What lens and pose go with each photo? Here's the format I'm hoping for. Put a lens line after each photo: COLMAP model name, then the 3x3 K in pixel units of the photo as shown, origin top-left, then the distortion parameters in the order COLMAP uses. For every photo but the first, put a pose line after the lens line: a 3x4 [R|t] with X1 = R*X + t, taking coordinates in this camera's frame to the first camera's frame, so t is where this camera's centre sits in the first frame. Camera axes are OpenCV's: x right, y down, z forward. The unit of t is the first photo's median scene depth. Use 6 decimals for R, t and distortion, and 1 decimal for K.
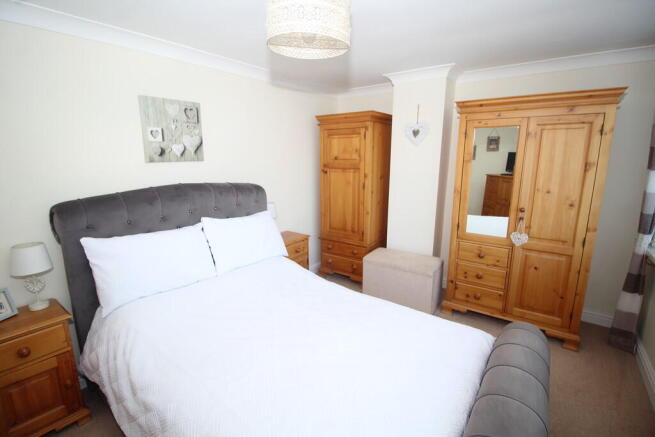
lens RADIAL K [[308.6, 0, 328.1], [0, 308.6, 216.3], [0, 0, 1]] dist [0.003083, -0.007587]
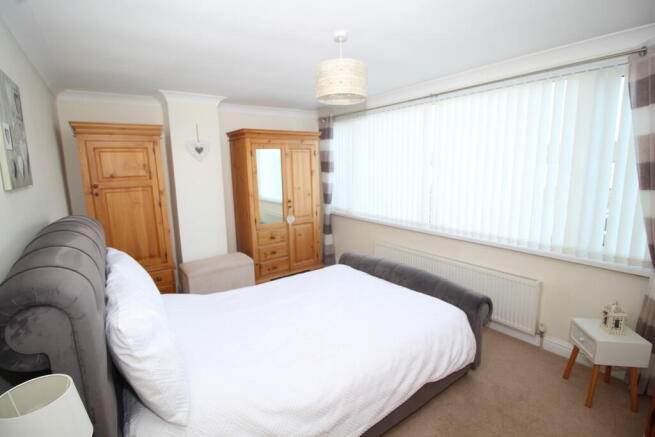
lens RADIAL K [[308.6, 0, 326.3], [0, 308.6, 219.0], [0, 0, 1]] dist [0.003083, -0.007587]
pose [[0.307717, -0.168963, 0.936355, -0.955145], [0.214775, 0.971042, 0.104640, -0.067170], [-0.926921, 0.168906, 0.335095, 0.353369]]
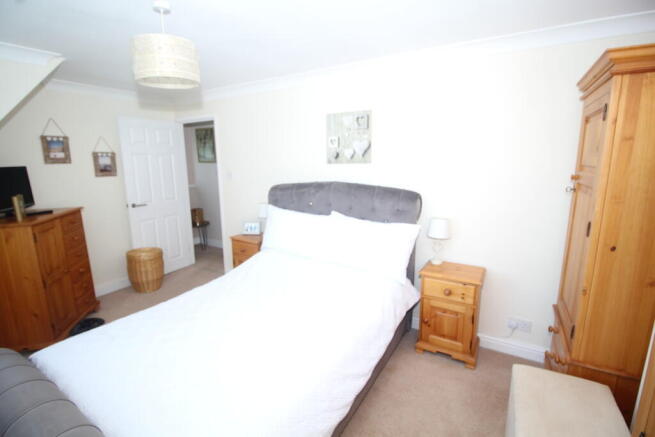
lens RADIAL K [[308.6, 0, 327.3], [0, 308.6, 216.3], [0, 0, 1]] dist [0.003083, -0.007587]
pose [[0.103465, 0.183522, -0.977555, 0.430979], [-0.181893, 0.969747, 0.162804, -0.094720], [0.977860, 0.160966, 0.133716, 0.475285]]
